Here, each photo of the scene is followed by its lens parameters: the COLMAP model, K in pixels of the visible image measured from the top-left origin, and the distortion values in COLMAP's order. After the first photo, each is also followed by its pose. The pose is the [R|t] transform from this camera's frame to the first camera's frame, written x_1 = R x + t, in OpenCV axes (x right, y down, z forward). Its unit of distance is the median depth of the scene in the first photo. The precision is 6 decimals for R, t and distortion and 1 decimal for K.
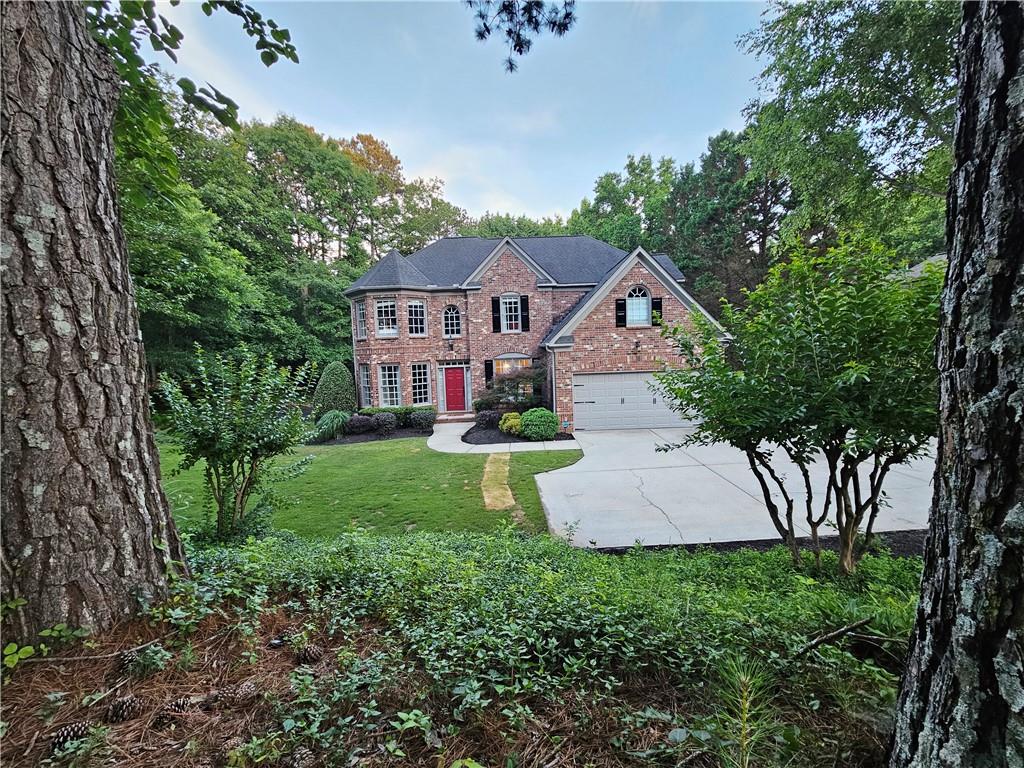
lens RADIAL K [[424.6, 0, 512.0], [0, 424.6, 384.0], [0, 0, 1]] dist [0.000382, -0.000002]
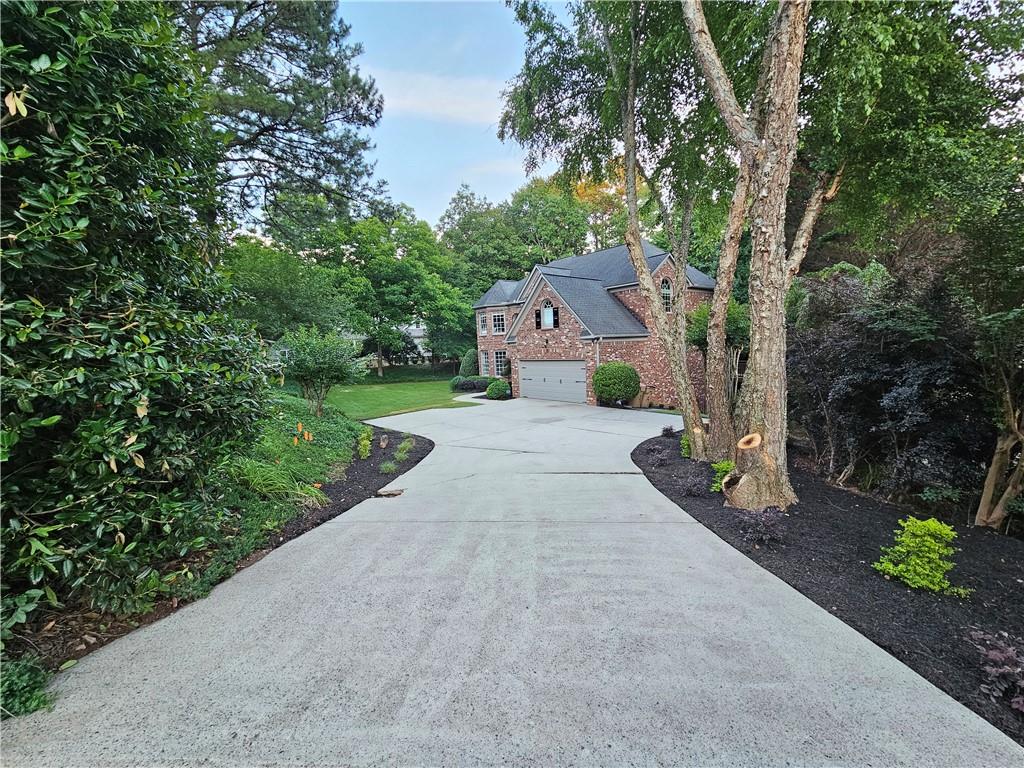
lens RADIAL K [[424.6, 0, 512.0], [0, 424.6, 384.0], [0, 0, 1]] dist [0.000382, -0.000002]
pose [[0.638912, 0.075235, -0.765592, 1.060772], [-0.038229, 0.997082, 0.066080, -0.031279], [0.768329, -0.012951, 0.639924, -0.004255]]
